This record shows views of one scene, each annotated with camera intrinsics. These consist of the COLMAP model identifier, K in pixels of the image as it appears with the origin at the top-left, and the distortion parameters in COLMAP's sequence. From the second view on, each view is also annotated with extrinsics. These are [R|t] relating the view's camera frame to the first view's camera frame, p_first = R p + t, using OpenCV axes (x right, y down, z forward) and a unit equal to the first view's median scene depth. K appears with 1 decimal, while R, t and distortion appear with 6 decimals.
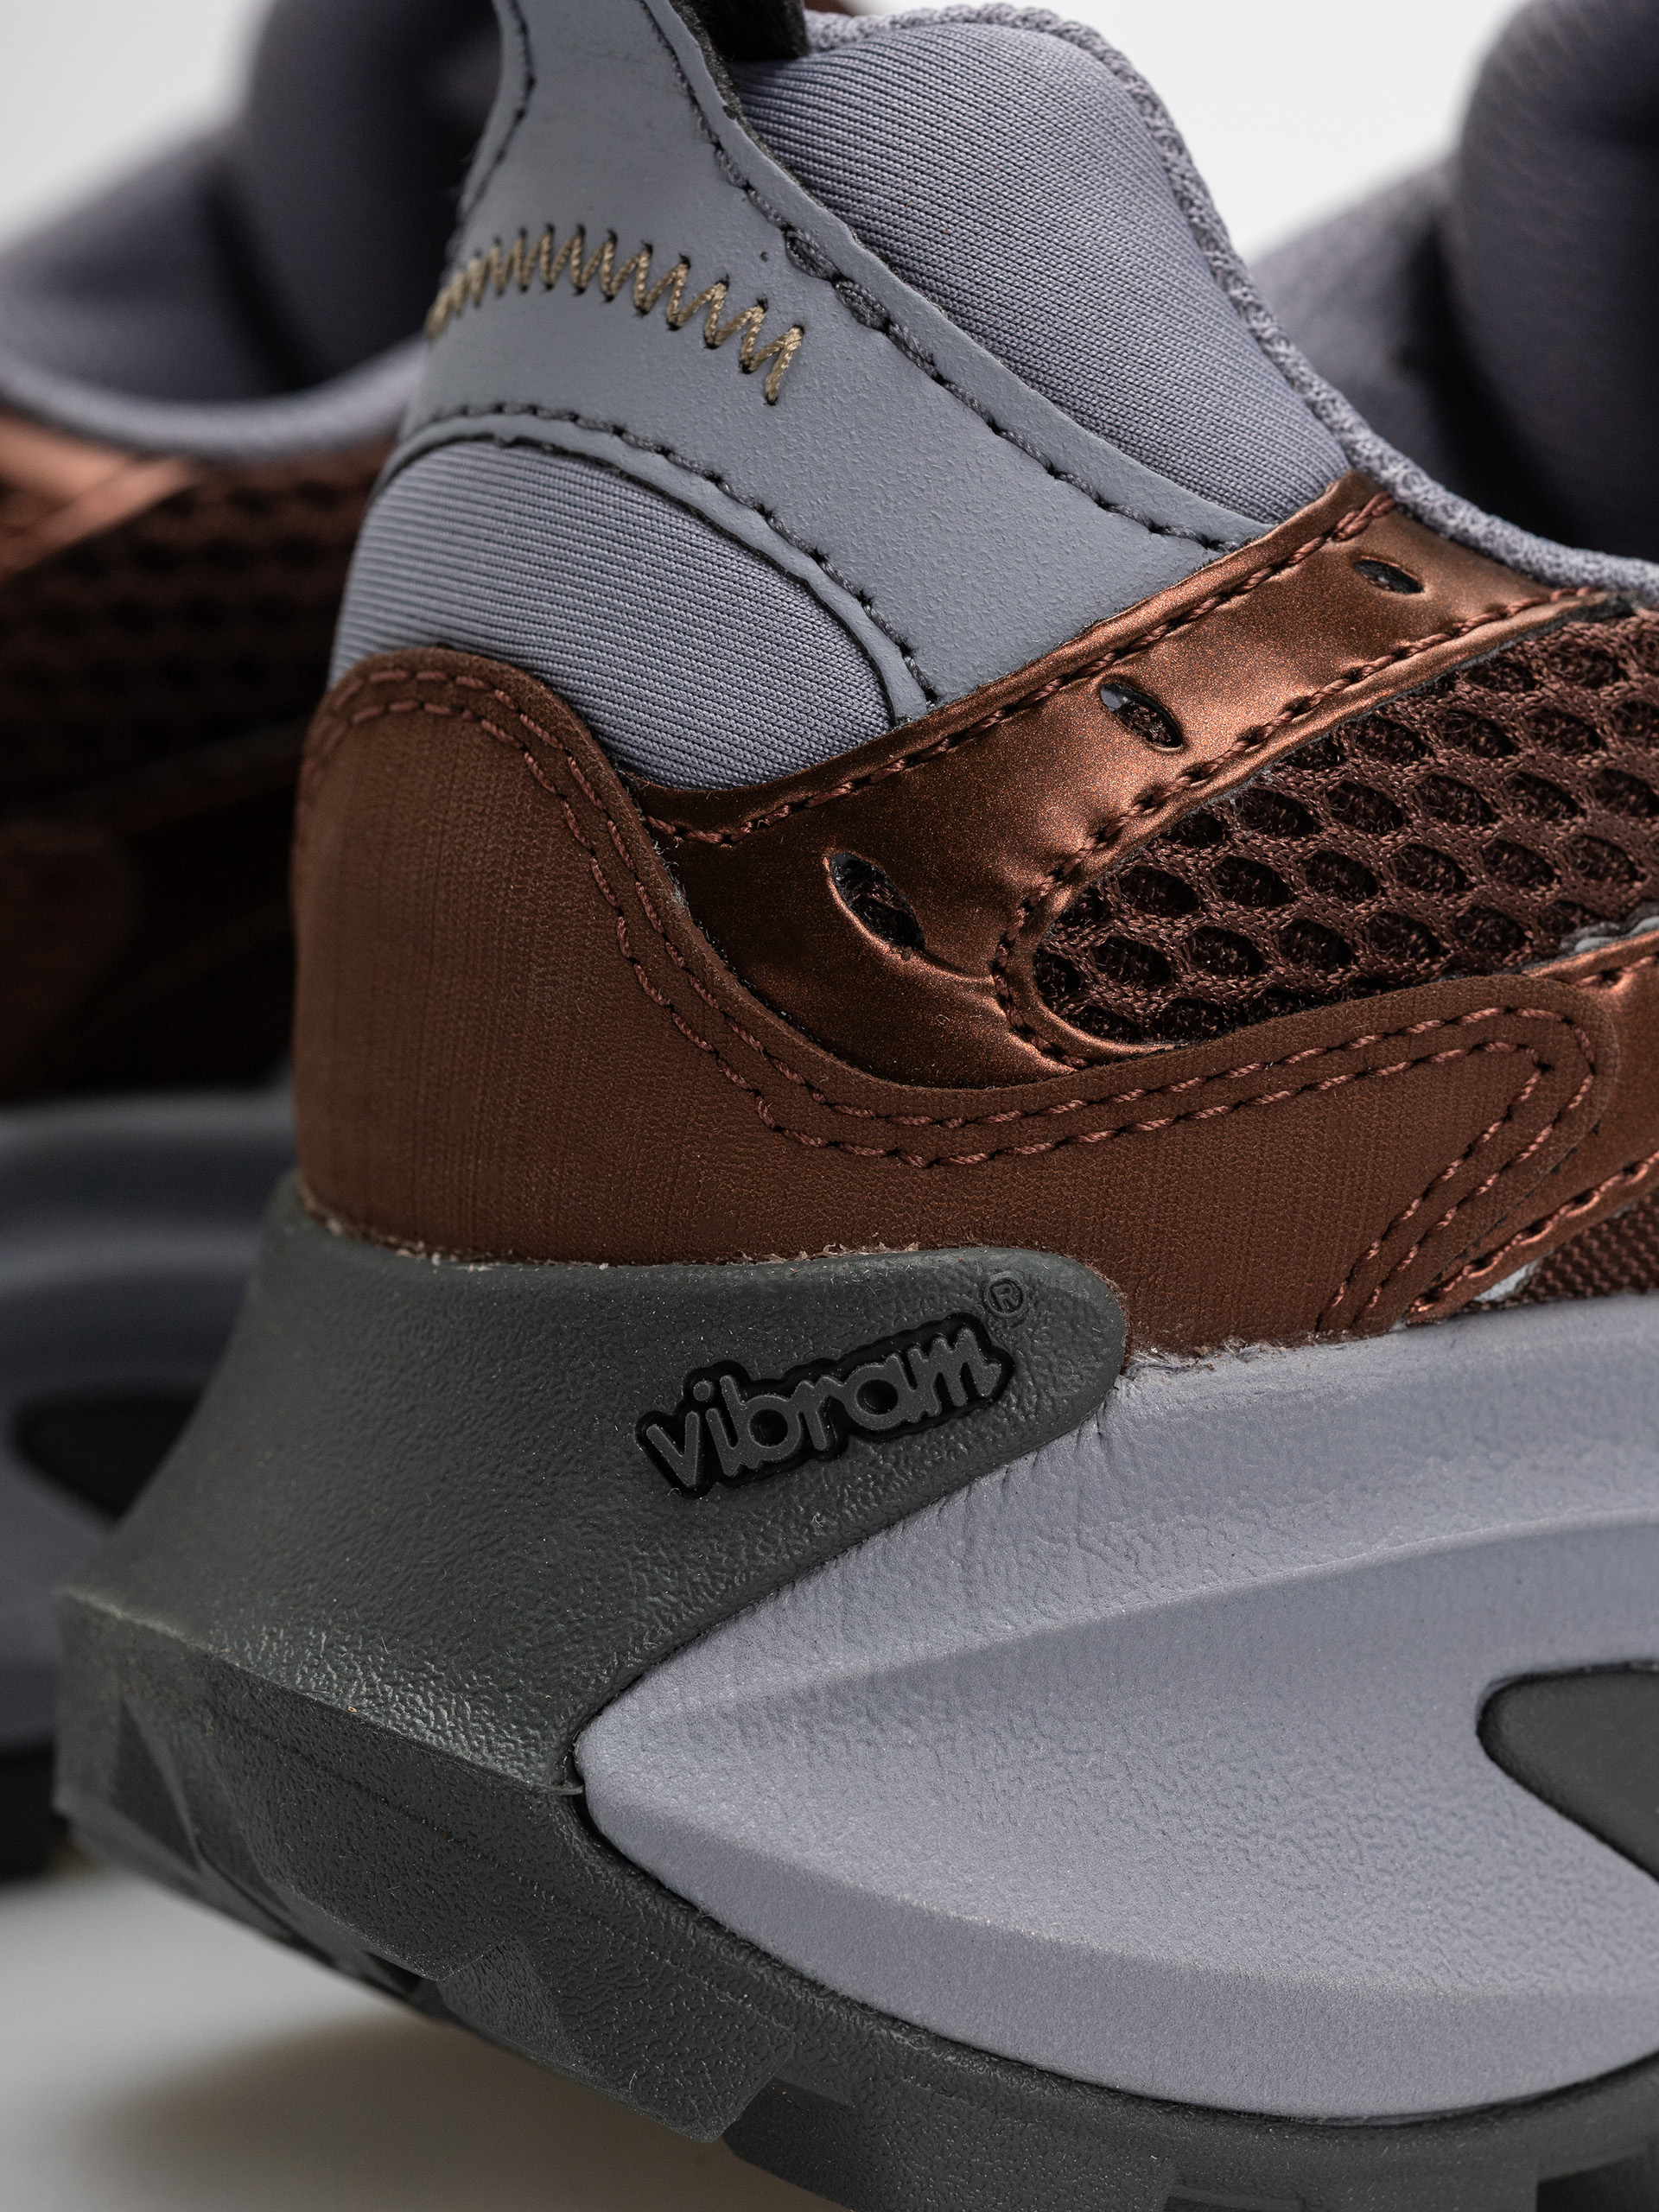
lens RADIAL K [[7042.8, 0, 833.0], [0, 7042.8, 1128.9], [0, 0, 1]] dist [0.072525, 0.000000]
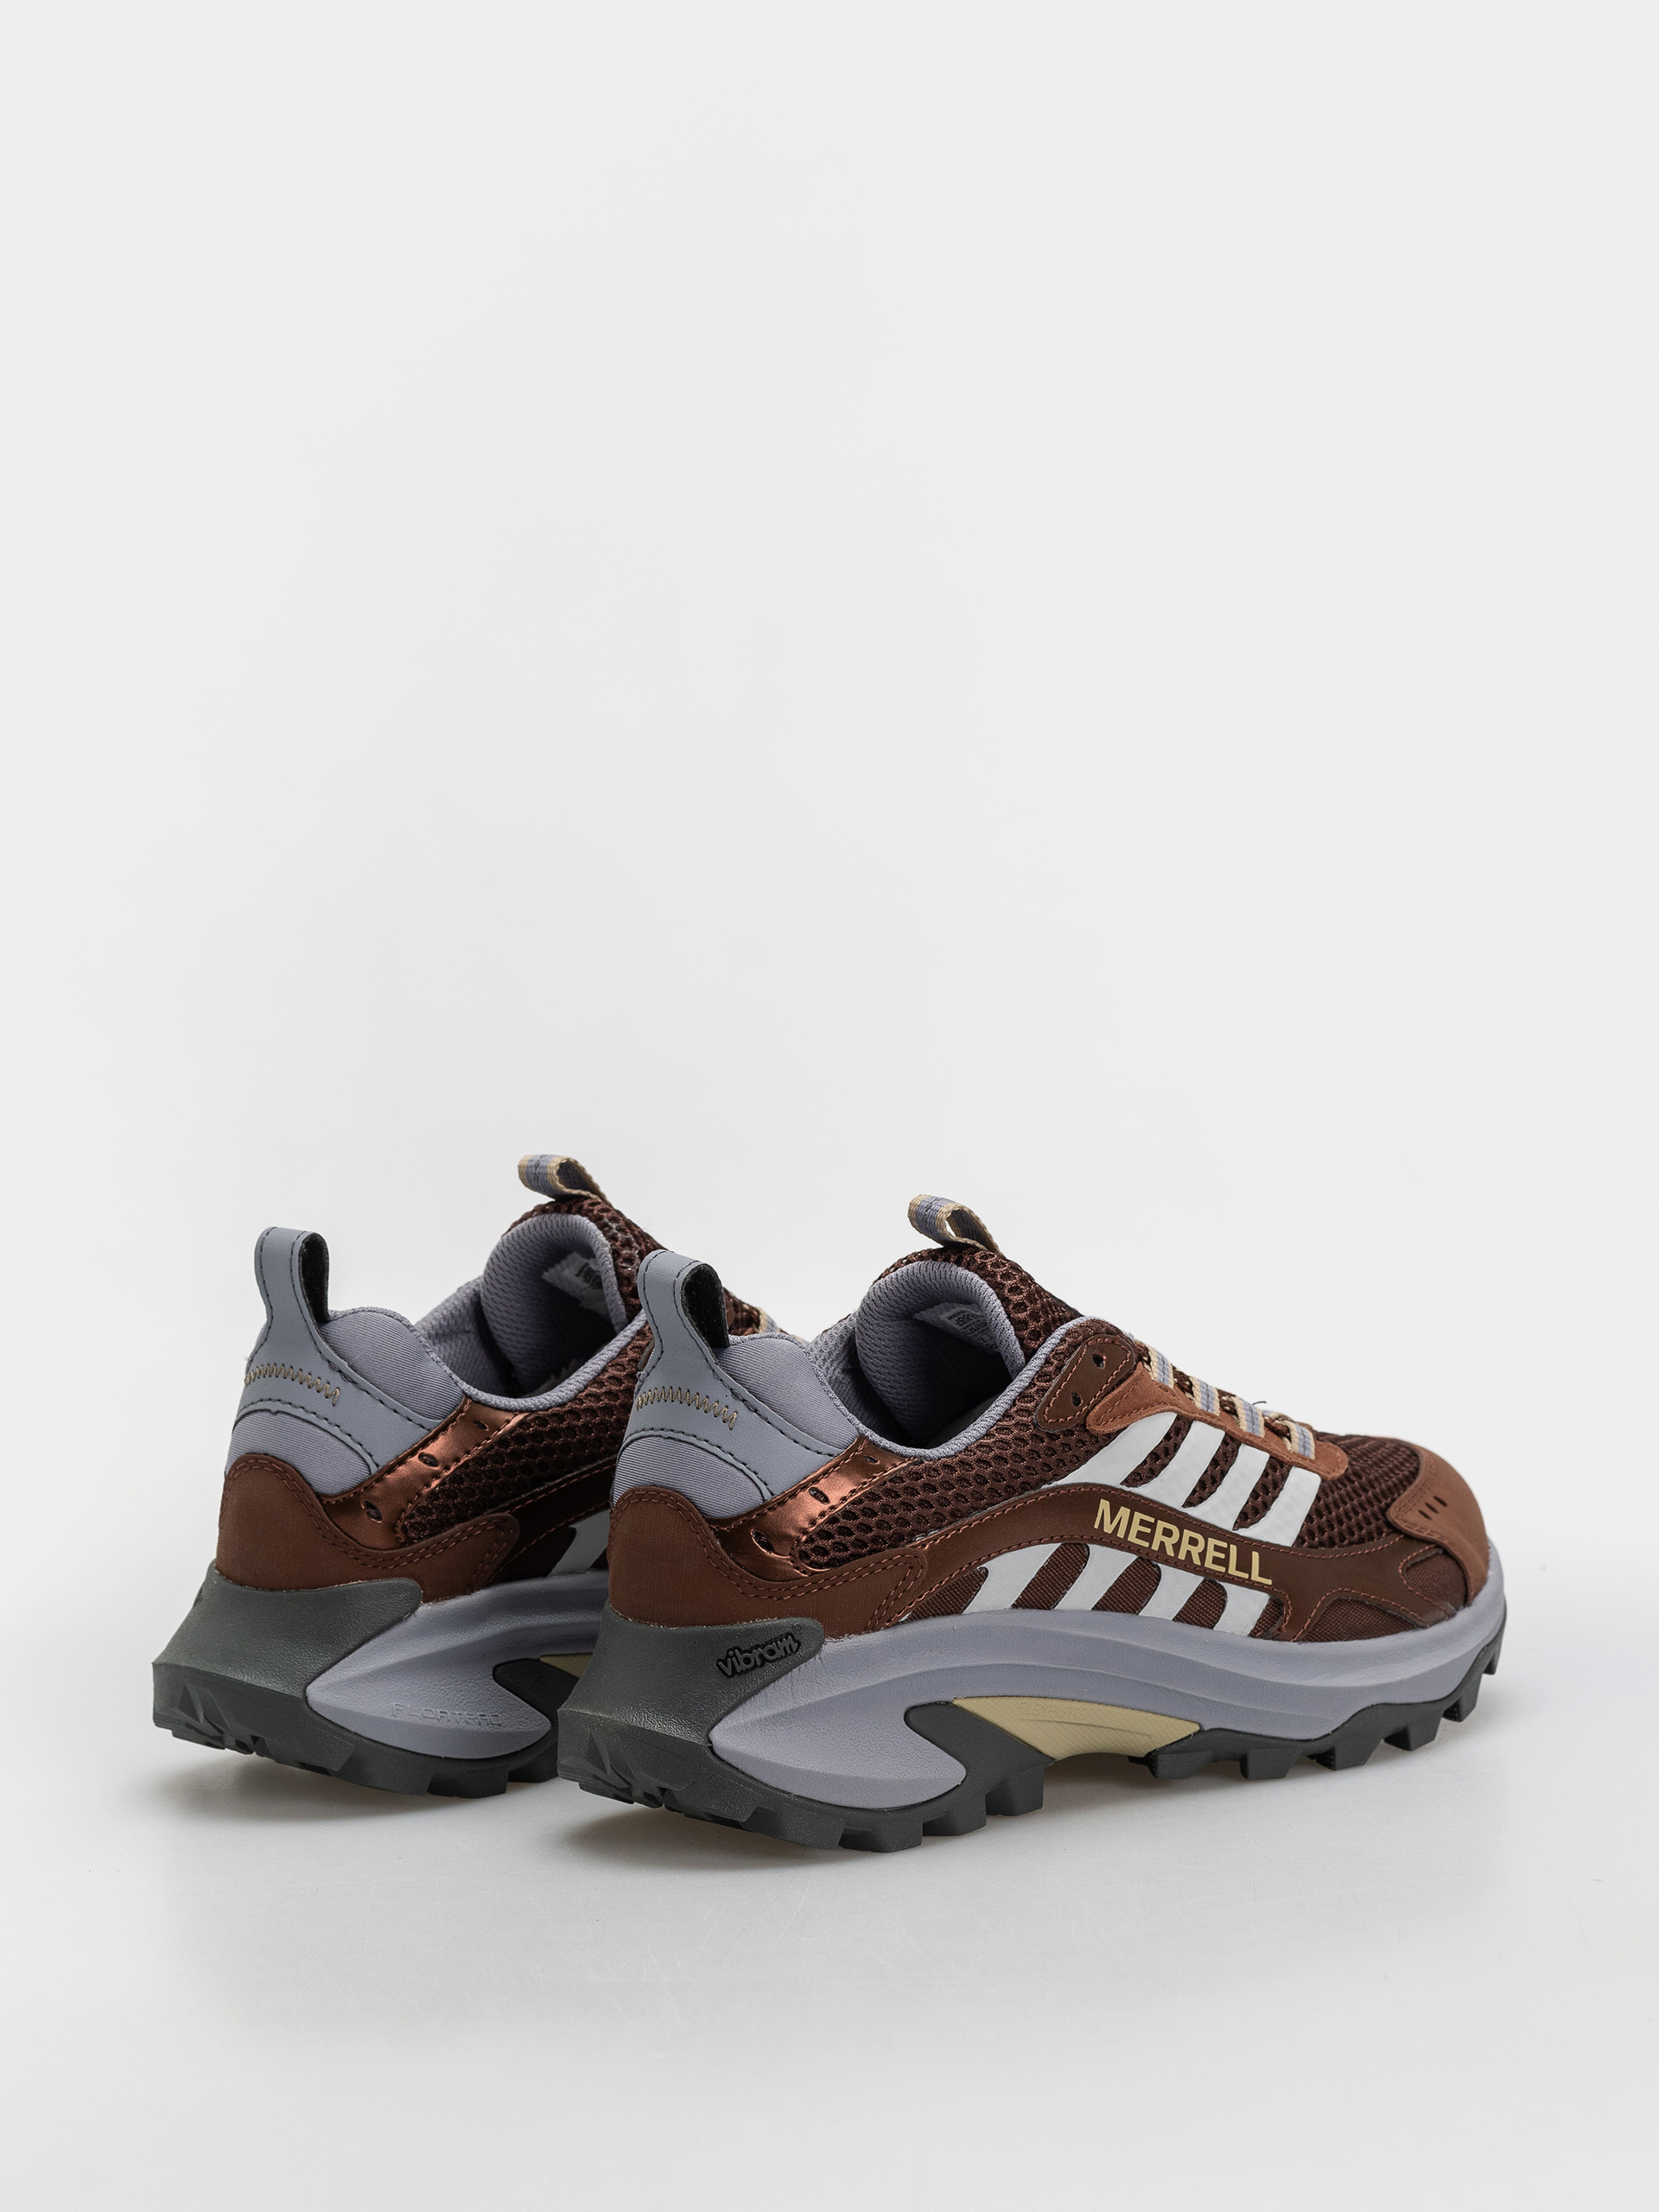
lens RADIAL K [[7042.8, 0, 818.4], [0, 7042.8, 1100.6], [0, 0, 1]] dist [0.072525, 0.000000]
pose [[0.987182, -0.054140, 0.150137, -0.610880], [0.057913, 0.998103, -0.020871, -0.214719], [-0.148723, 0.029298, 0.988445, -3.407000]]
